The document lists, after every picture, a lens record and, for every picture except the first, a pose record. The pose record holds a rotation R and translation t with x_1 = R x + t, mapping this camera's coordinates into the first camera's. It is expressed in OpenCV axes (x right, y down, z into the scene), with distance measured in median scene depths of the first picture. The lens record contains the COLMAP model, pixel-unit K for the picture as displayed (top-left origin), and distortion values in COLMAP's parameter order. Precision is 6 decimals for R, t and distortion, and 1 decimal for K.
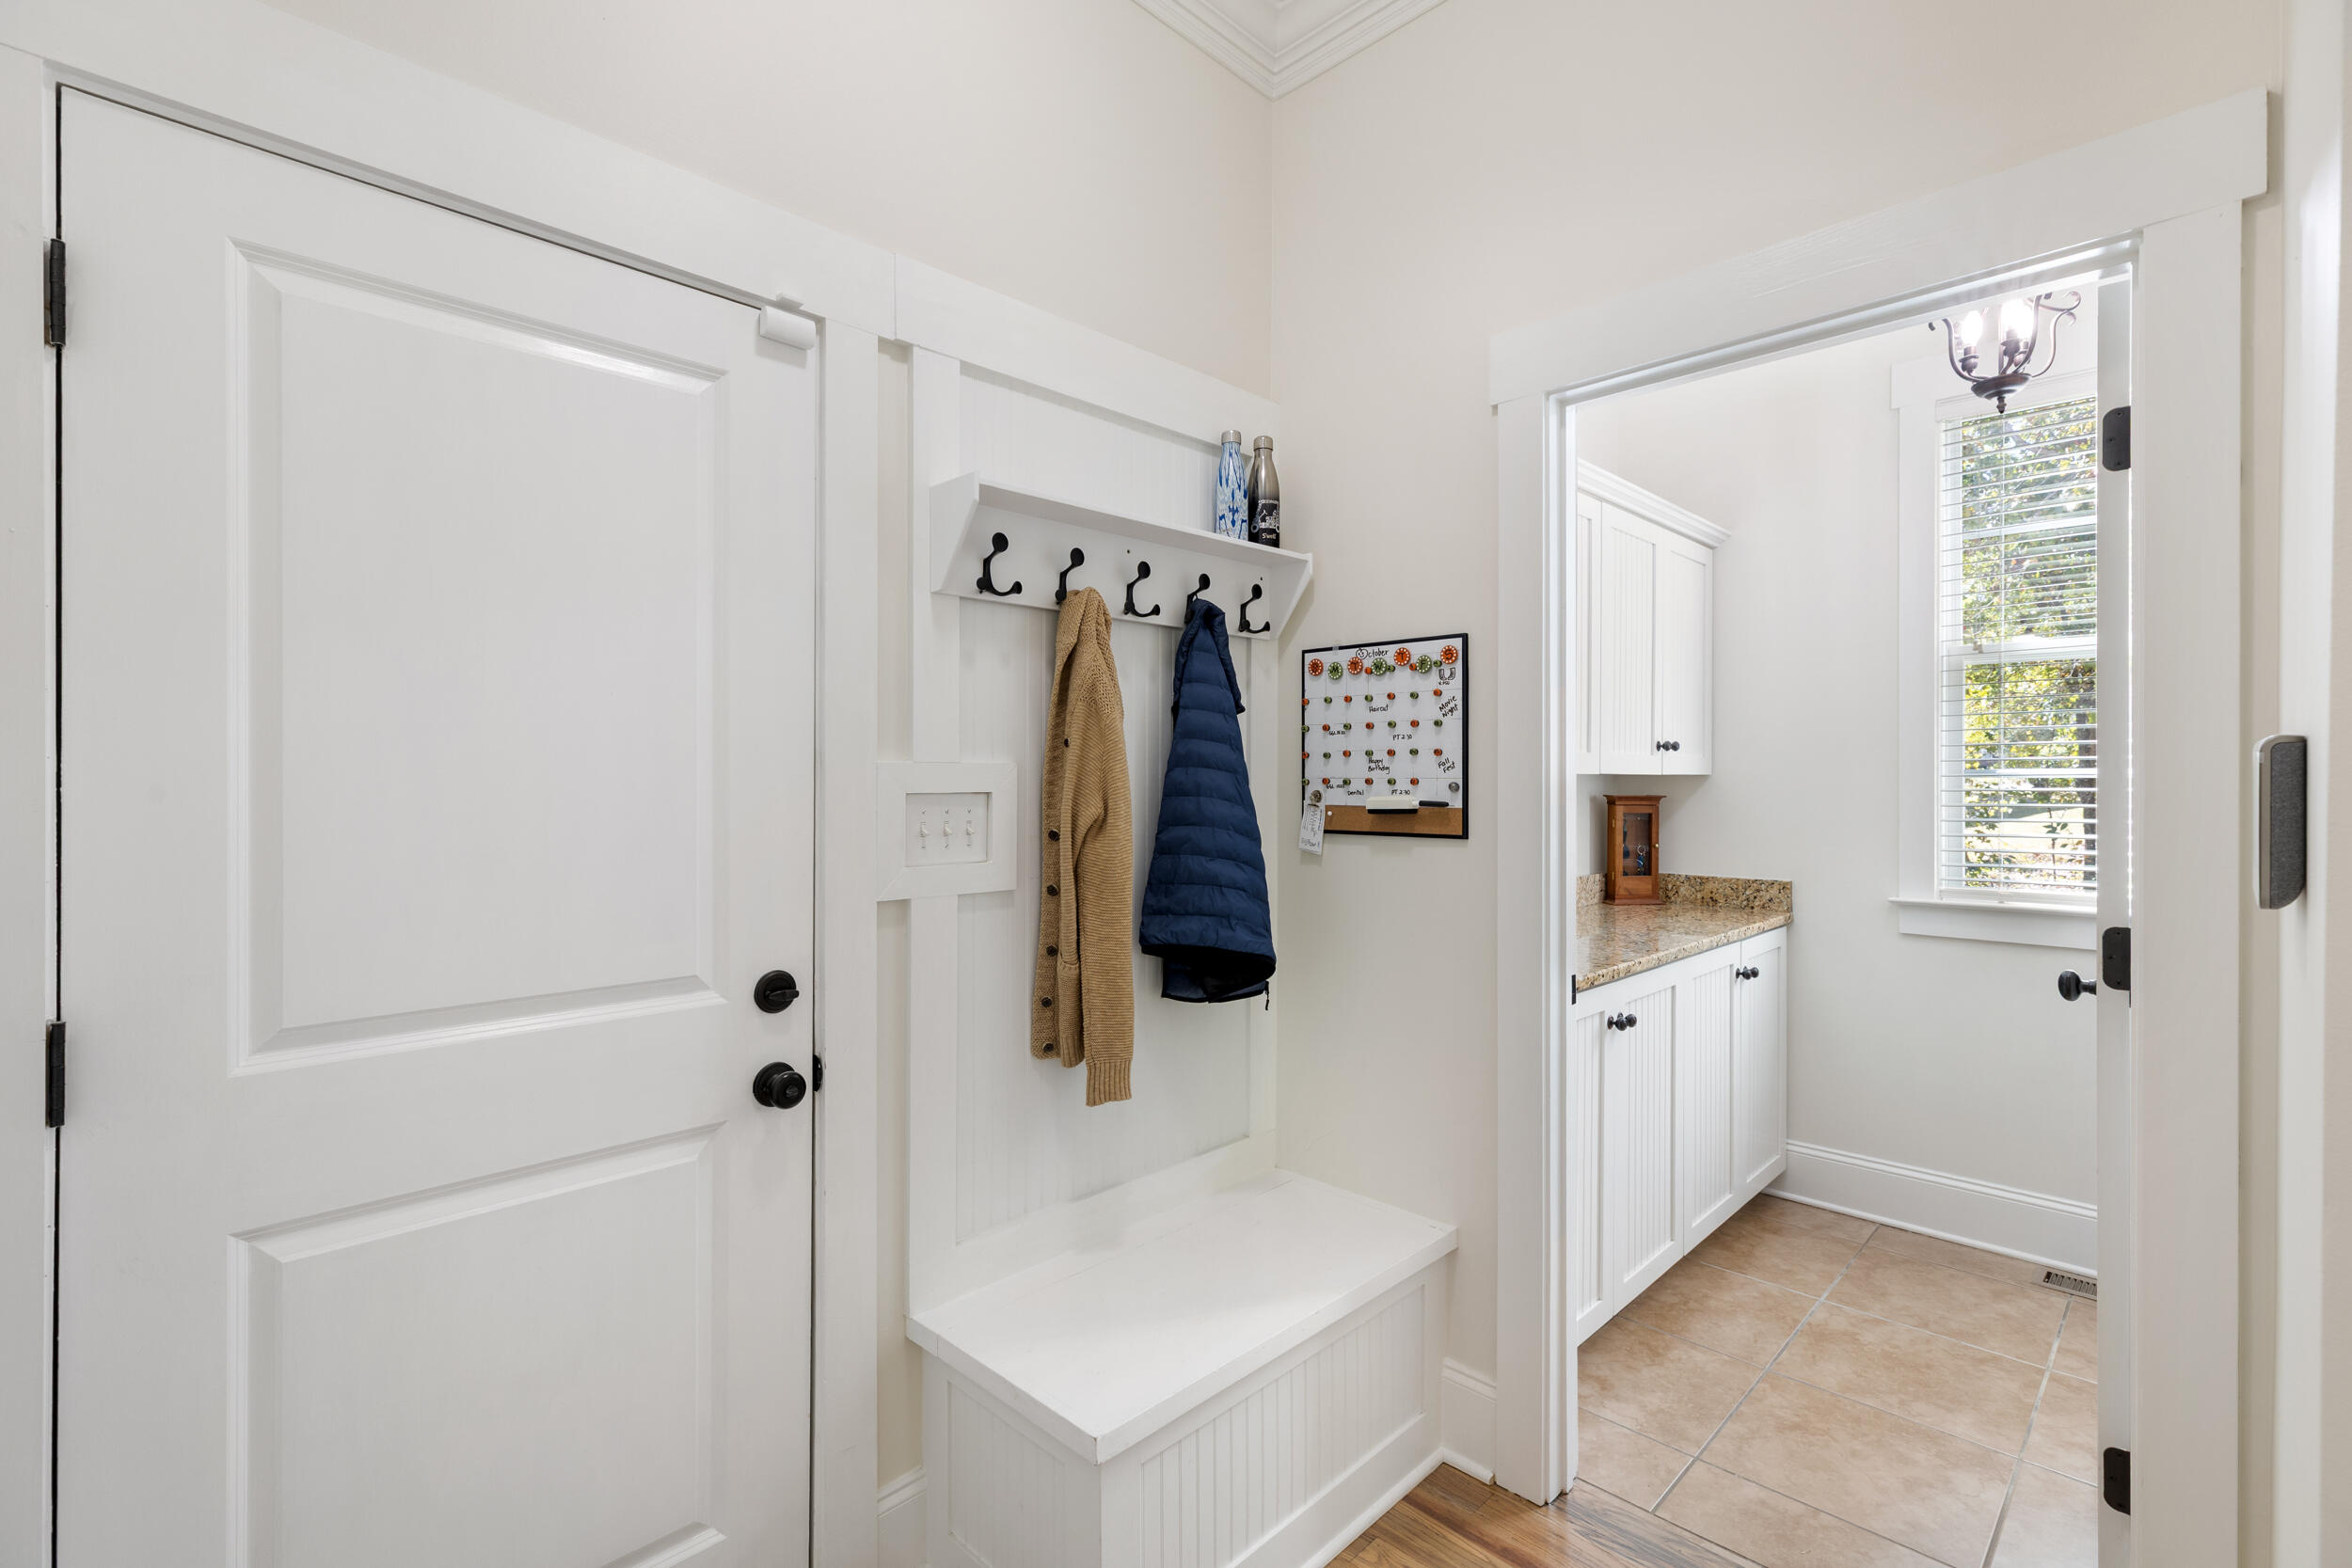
lens RADIAL K [[1063.9, 0, 1175.0], [0, 1063.9, 791.6], [0, 0, 1]] dist [0.017428, -0.001138]
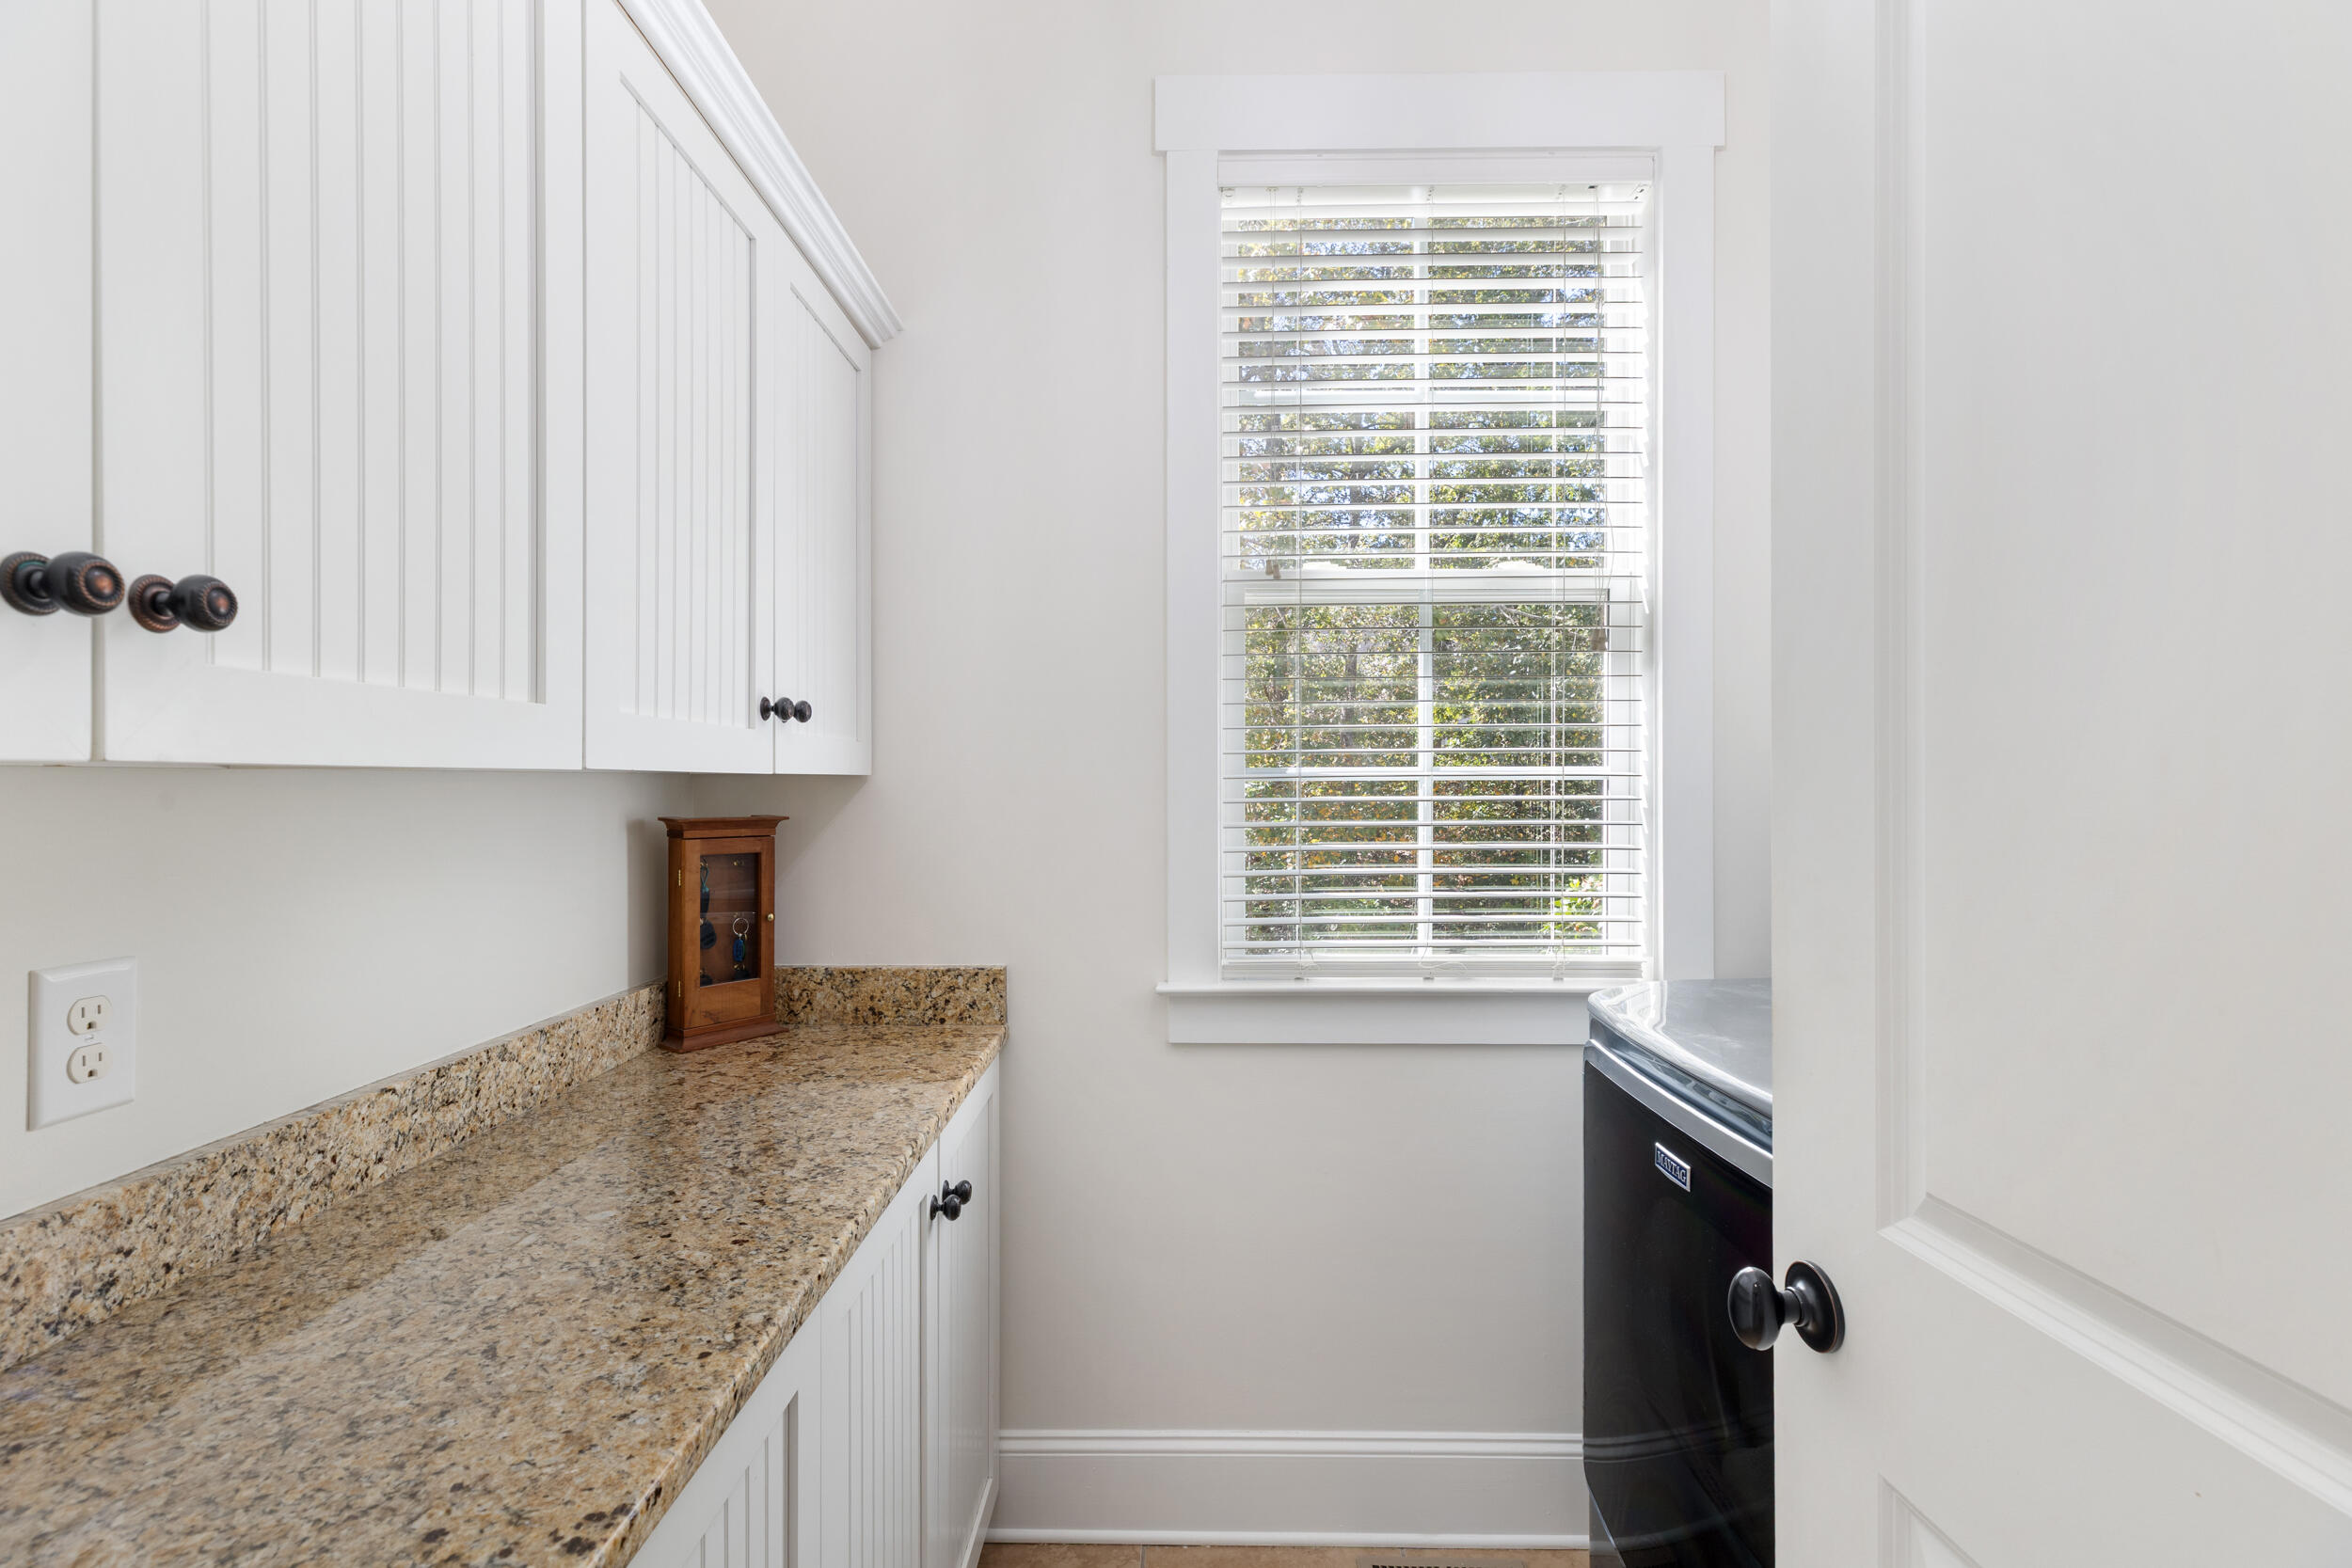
lens RADIAL K [[1063.9, 0, 1175.2], [0, 1063.9, 789.5], [0, 0, 1]] dist [0.017428, -0.001138]
pose [[0.721092, -0.006675, 0.692807, 0.248966], [0.008530, 0.999963, 0.000756, -0.007835], [-0.692787, 0.005365, 0.721123, 0.522361]]
